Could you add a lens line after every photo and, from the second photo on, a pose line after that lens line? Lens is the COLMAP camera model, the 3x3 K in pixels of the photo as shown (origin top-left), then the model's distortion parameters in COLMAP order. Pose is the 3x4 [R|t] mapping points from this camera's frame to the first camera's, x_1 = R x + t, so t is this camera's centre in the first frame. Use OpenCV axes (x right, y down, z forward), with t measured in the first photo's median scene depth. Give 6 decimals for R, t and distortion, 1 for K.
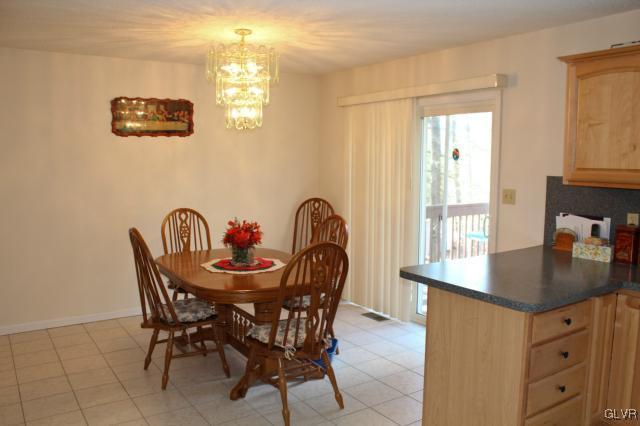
lens RADIAL K [[535.0, 0, 325.0], [0, 535.0, 215.9], [0, 0, 1]] dist [-0.082313, 0.011158]
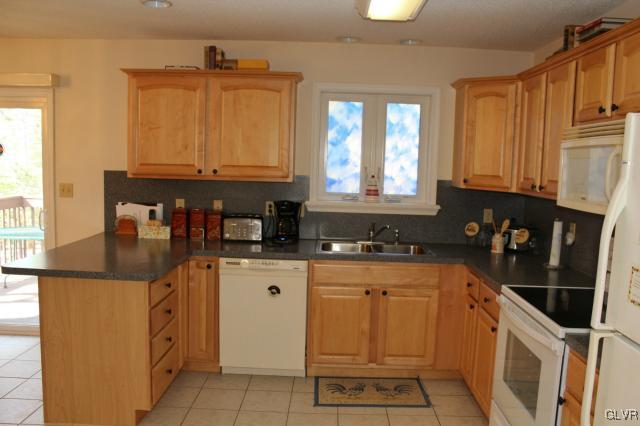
lens RADIAL K [[535.0, 0, 324.9], [0, 535.0, 212.9], [0, 0, 1]] dist [-0.082313, 0.011158]
pose [[0.581924, -0.069538, 0.810265, -0.258681], [0.064171, 0.997157, 0.039490, 0.000833], [-0.810707, 0.029015, 0.584732, -0.045734]]
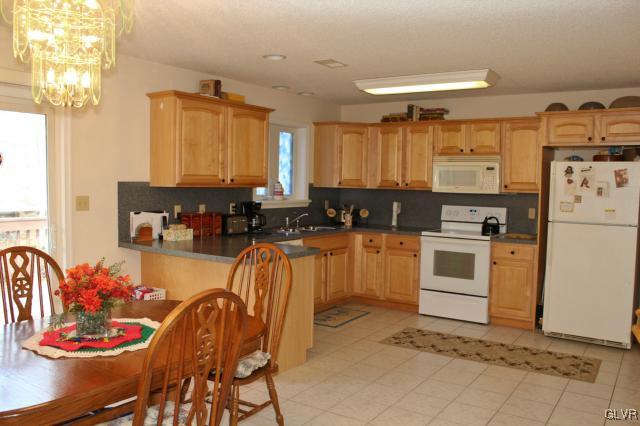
lens RADIAL K [[535.0, 0, 322.1], [0, 535.0, 215.2], [0, 0, 1]] dist [-0.082313, 0.011158]
pose [[-0.355049, -0.072095, 0.932064, -0.938094], [0.083747, 0.990560, 0.108521, -0.105268], [-0.931089, 0.116587, -0.345660, 1.144156]]
